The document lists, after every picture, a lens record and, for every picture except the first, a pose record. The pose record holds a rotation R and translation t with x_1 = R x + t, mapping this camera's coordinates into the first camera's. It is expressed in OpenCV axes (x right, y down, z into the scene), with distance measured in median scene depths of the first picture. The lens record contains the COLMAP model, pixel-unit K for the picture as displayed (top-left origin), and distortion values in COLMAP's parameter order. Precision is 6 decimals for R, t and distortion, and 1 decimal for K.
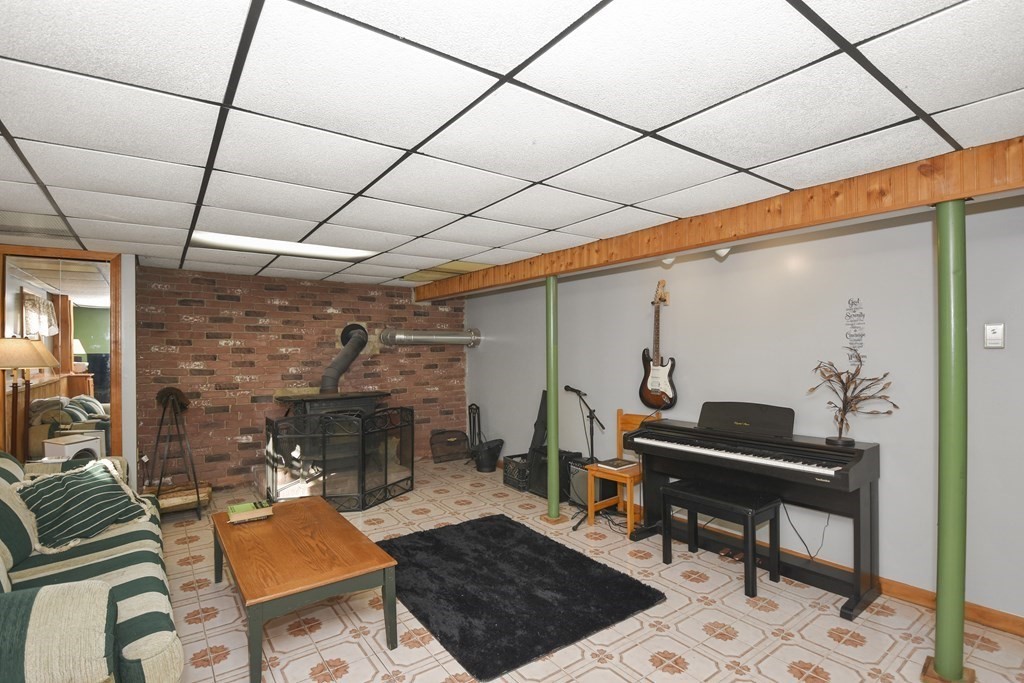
lens RADIAL K [[487.5, 0, 511.6], [0, 487.5, 346.5], [0, 0, 1]] dist [0.001825, -0.018733]
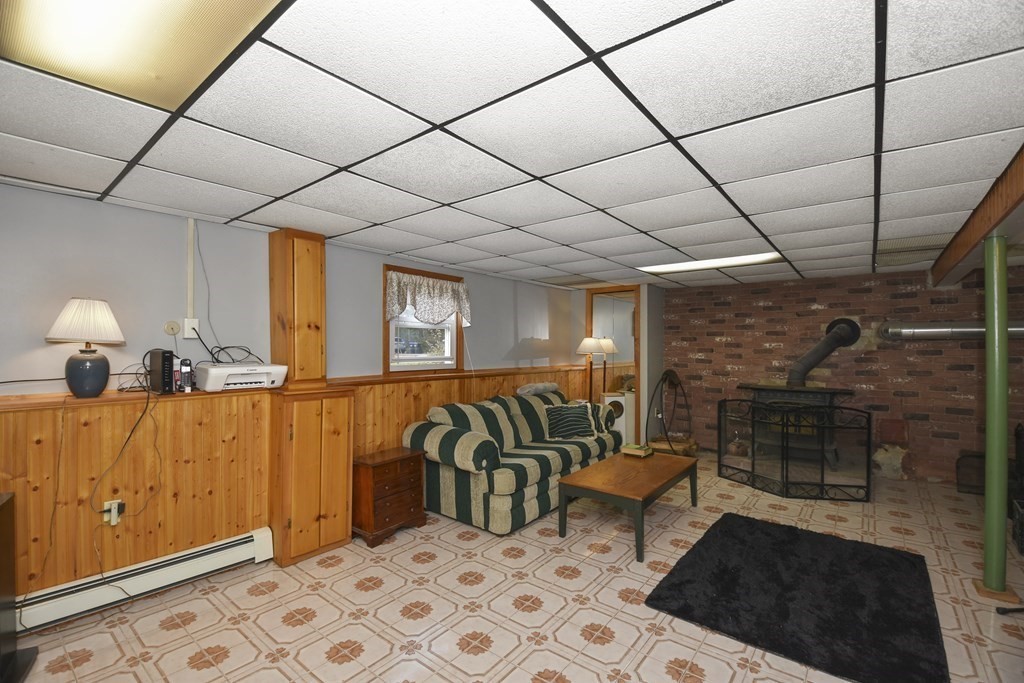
lens RADIAL K [[454.3, 0, 509.8], [0, 454.3, 338.8], [0, 0, 1]] dist [0.015338, -0.022571]
pose [[0.262191, -0.009632, -0.964968, 0.423746], [-0.001803, 0.999944, -0.010471, 0.005014], [0.965014, 0.004485, 0.262159, 0.146344]]
